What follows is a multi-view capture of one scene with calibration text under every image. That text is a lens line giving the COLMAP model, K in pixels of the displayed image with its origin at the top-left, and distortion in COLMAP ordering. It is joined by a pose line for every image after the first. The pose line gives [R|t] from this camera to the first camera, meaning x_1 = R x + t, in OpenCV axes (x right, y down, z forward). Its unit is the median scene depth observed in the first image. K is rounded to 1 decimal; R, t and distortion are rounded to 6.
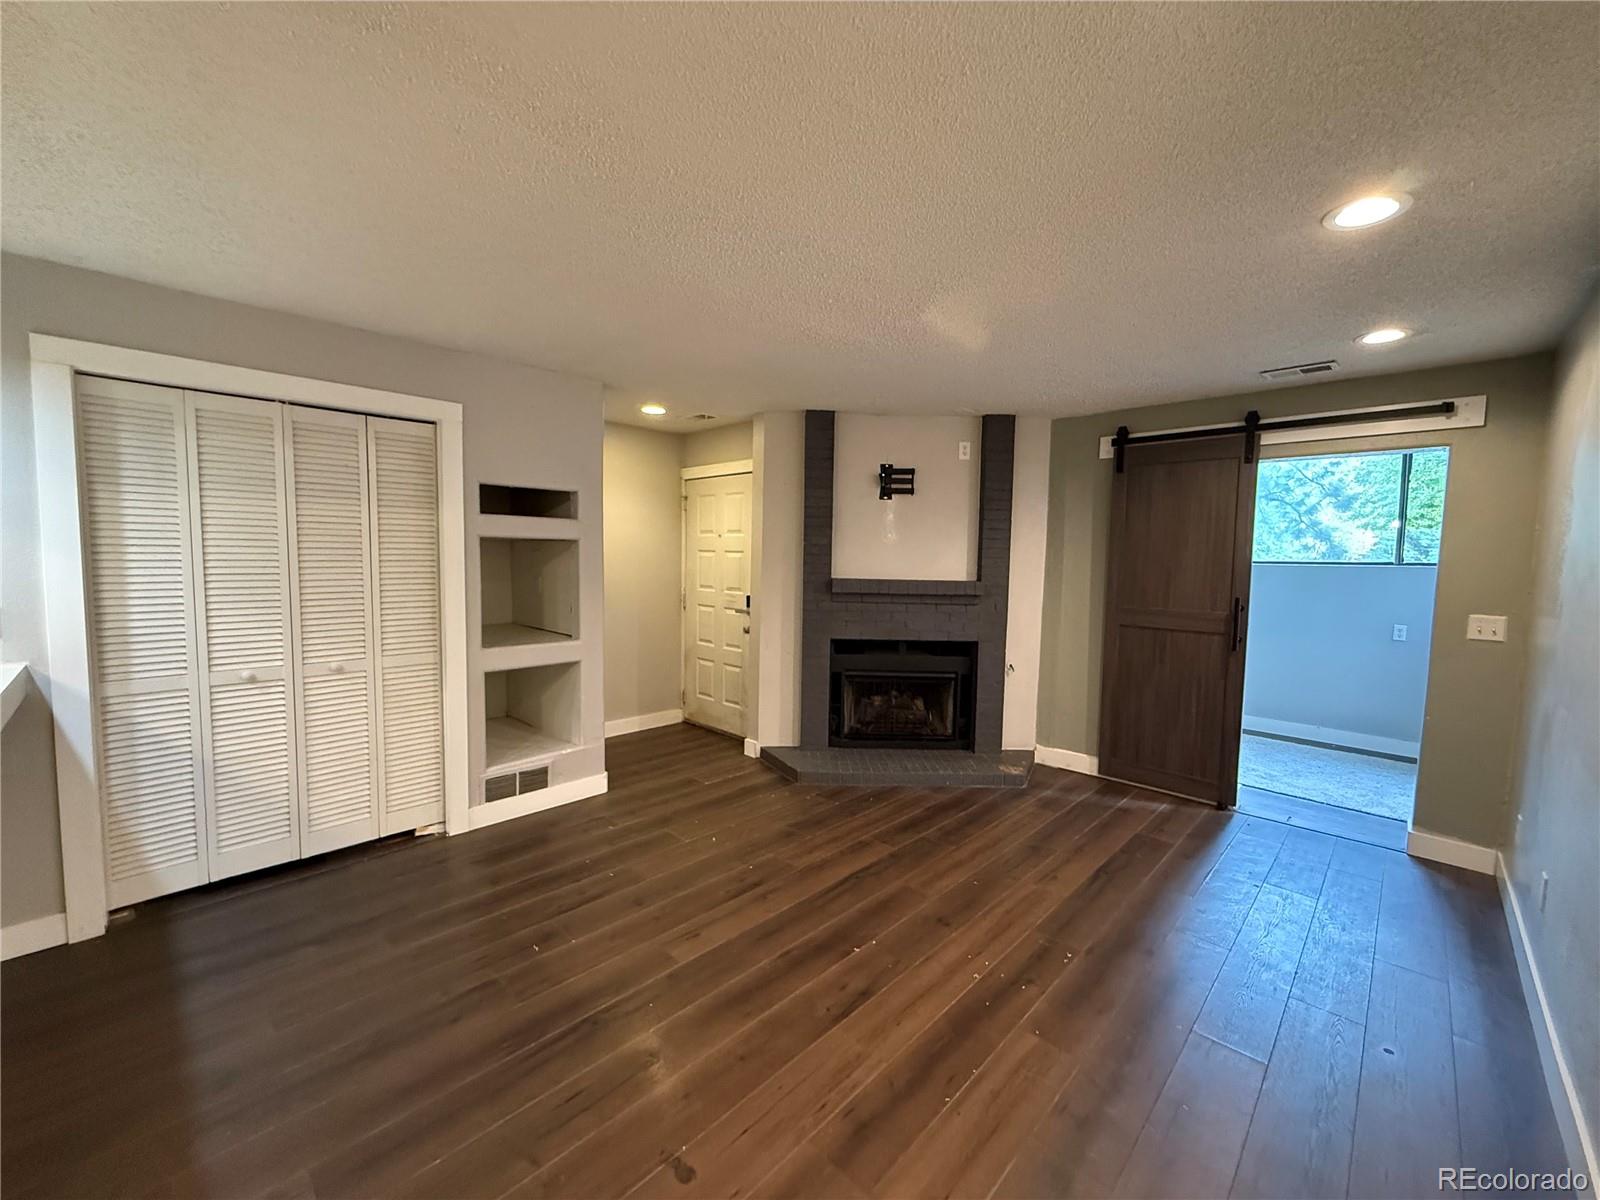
lens RADIAL K [[640.1, 0, 797.2], [0, 640.1, 599.2], [0, 0, 1]] dist [0.000415, -0.000207]
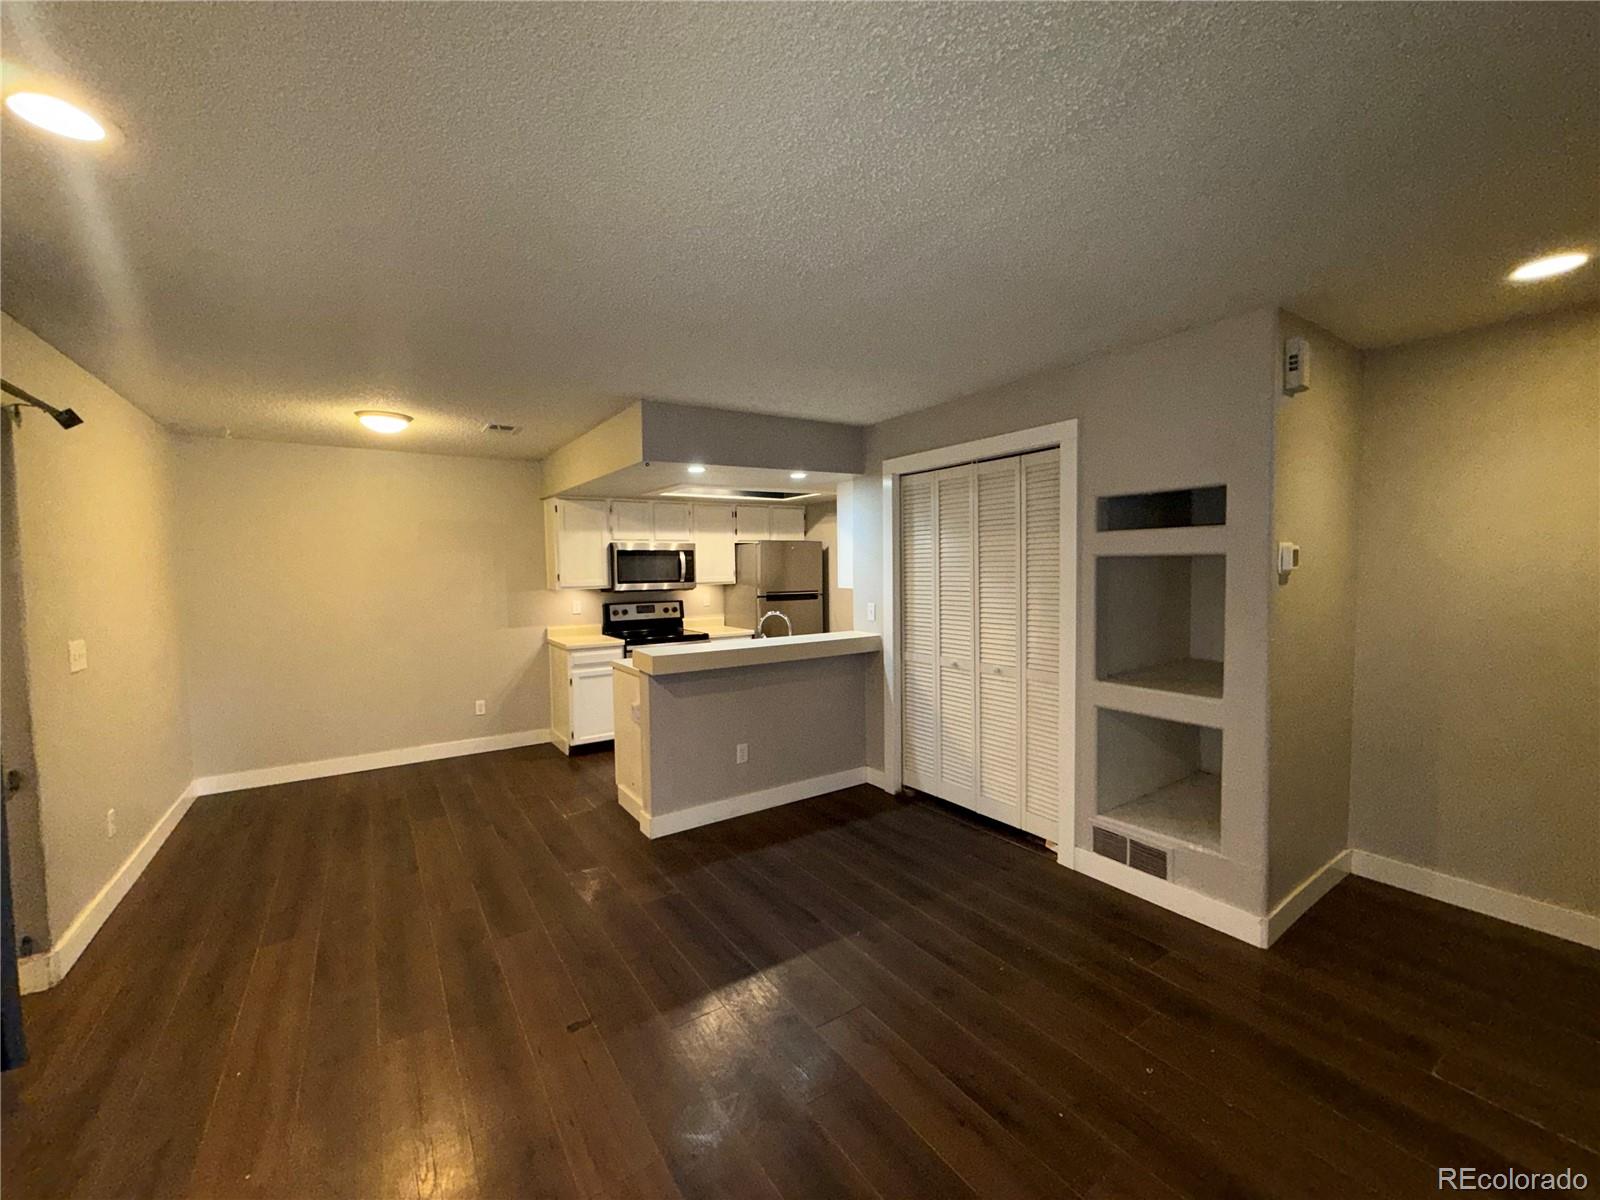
lens RADIAL K [[640.1, 0, 797.2], [0, 640.1, 599.2], [0, 0, 1]] dist [0.000415, -0.000207]
pose [[-0.206678, 0.036112, -0.977742, 0.393786], [-0.058977, 0.997042, 0.049292, -0.046841], [0.976630, 0.067852, -0.203937, 0.634894]]
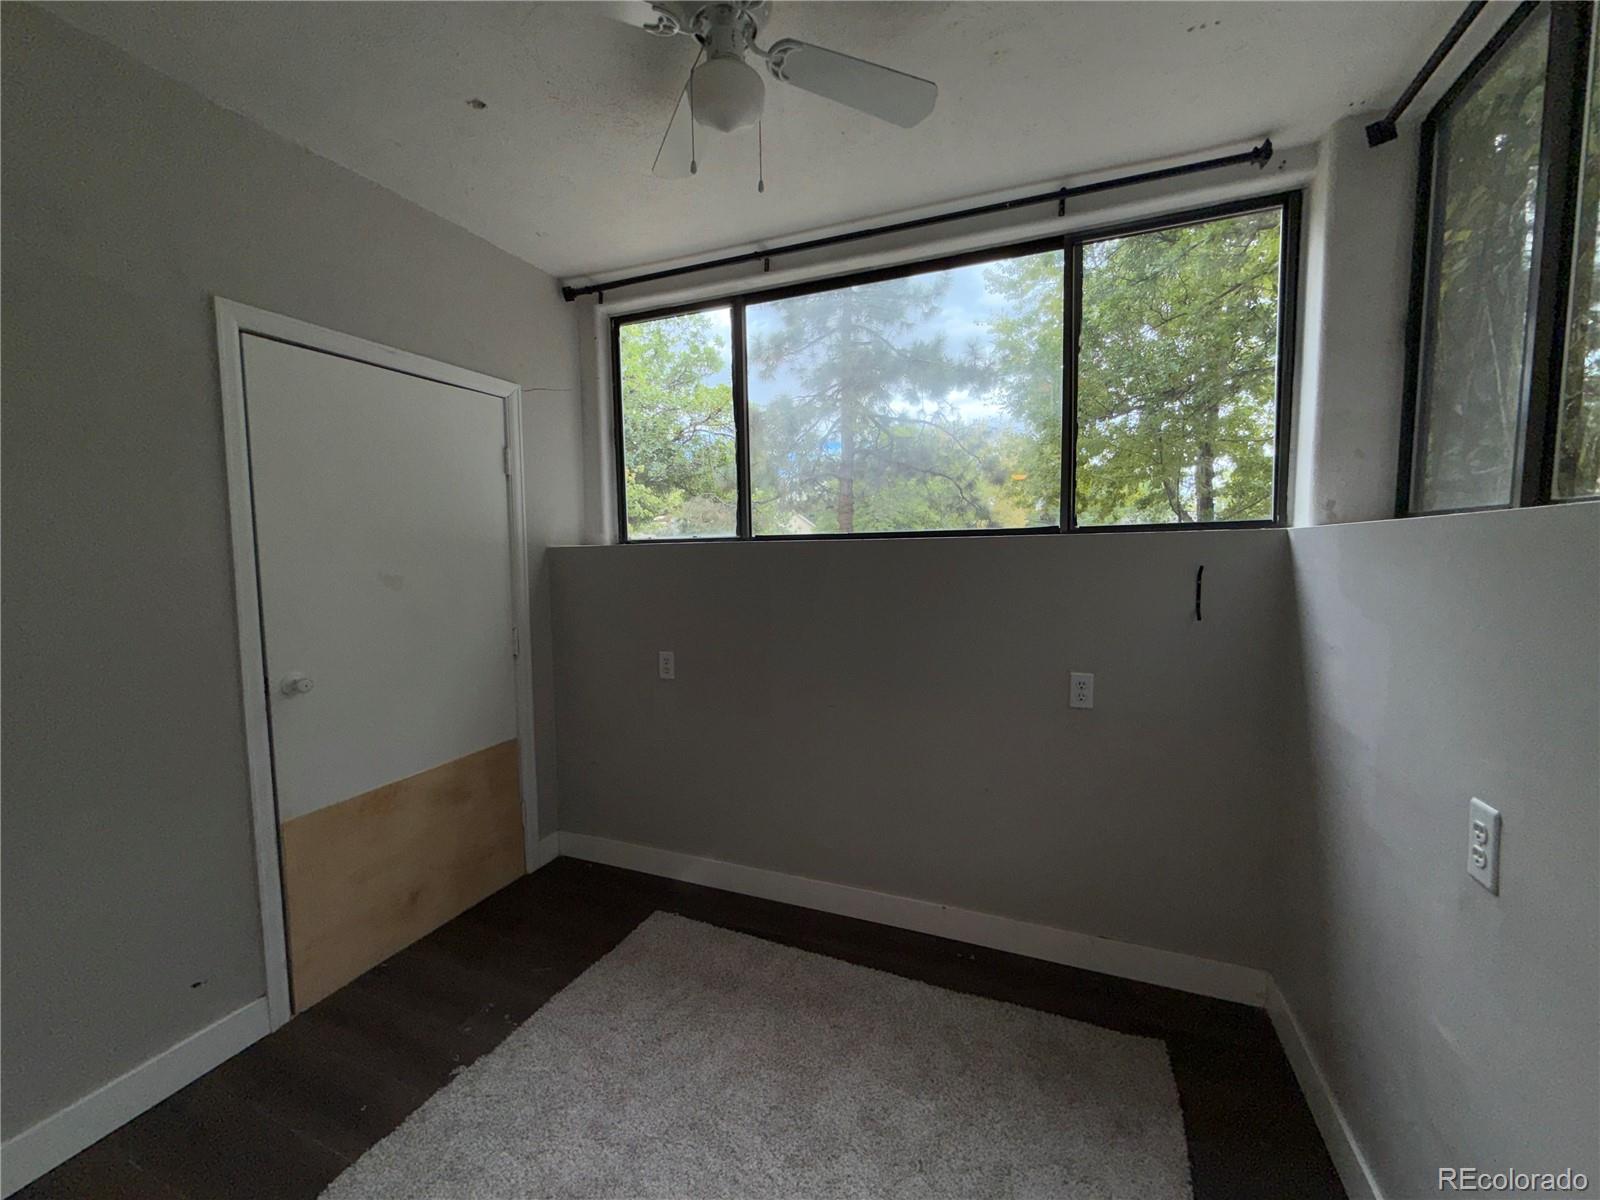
lens RADIAL K [[640.1, 0, 797.2], [0, 640.1, 599.2], [0, 0, 1]] dist [0.000415, -0.000207]
pose [[0.924134, -0.060592, 0.377234, 0.750385], [0.055236, 0.998160, 0.025011, -0.036835], [-0.378055, -0.002277, 0.925780, 0.834432]]
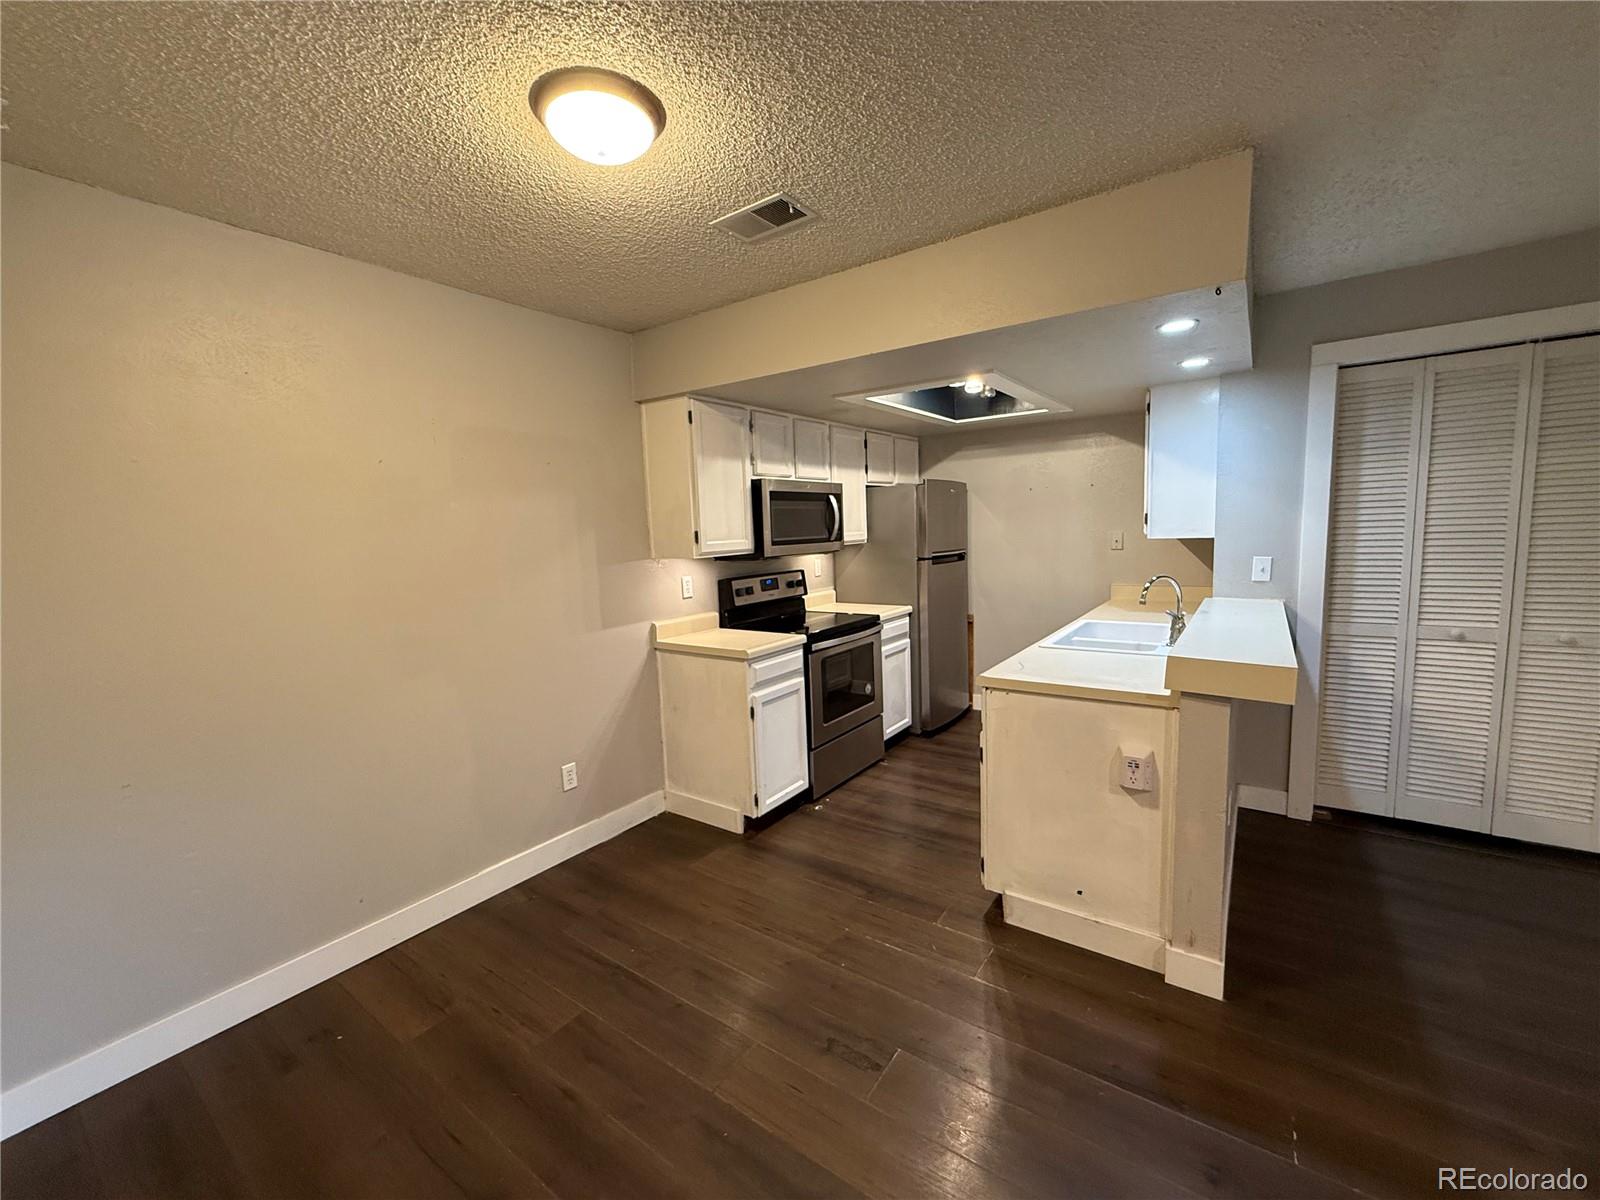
lens RADIAL K [[640.1, 0, 797.2], [0, 640.1, 599.2], [0, 0, 1]] dist [0.000415, -0.000207]
pose [[0.141940, 0.088384, -0.985922, -0.015156], [-0.030857, 0.995917, 0.084838, 0.008432], [0.989394, 0.018381, 0.144087, -0.111750]]
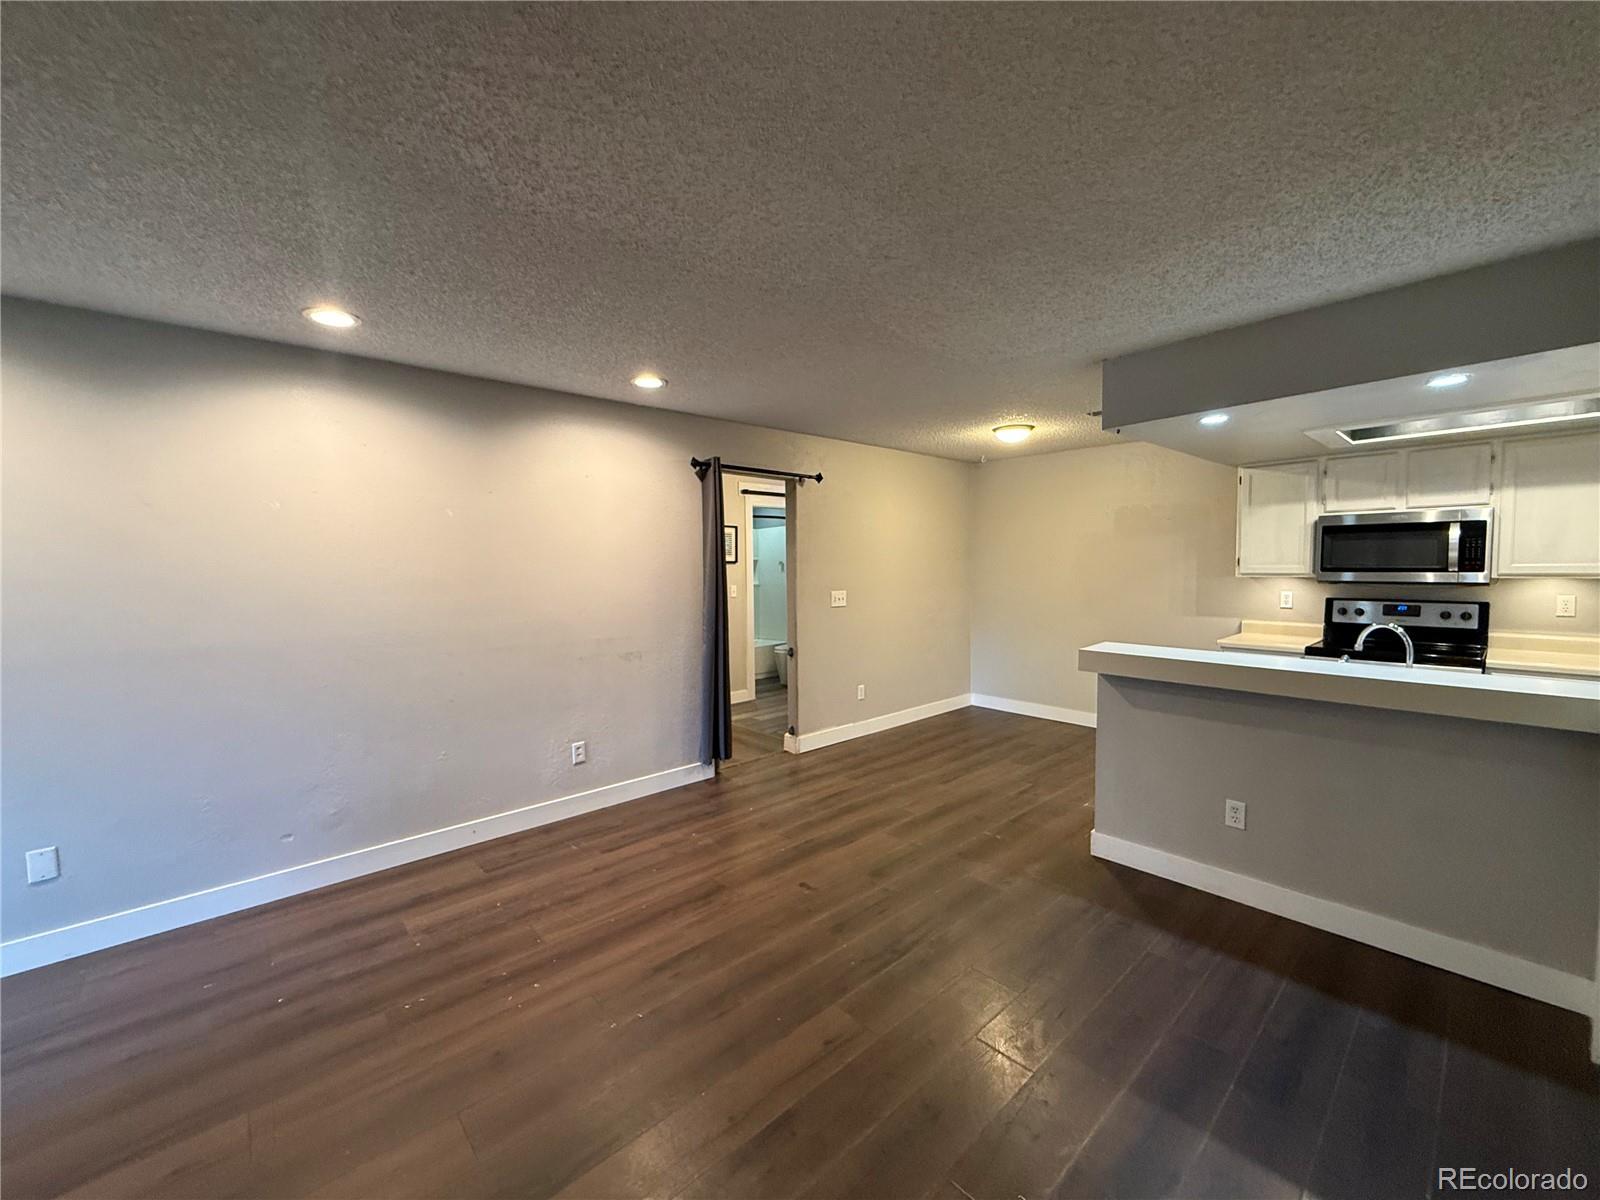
lens RADIAL K [[640.1, 0, 797.2], [0, 640.1, 599.2], [0, 0, 1]] dist [0.000415, -0.000207]
pose [[-0.997891, -0.010386, 0.064075, -0.101695], [-0.001989, 0.991545, 0.129749, -0.076664], [-0.064881, 0.129348, -0.989474, 1.048564]]
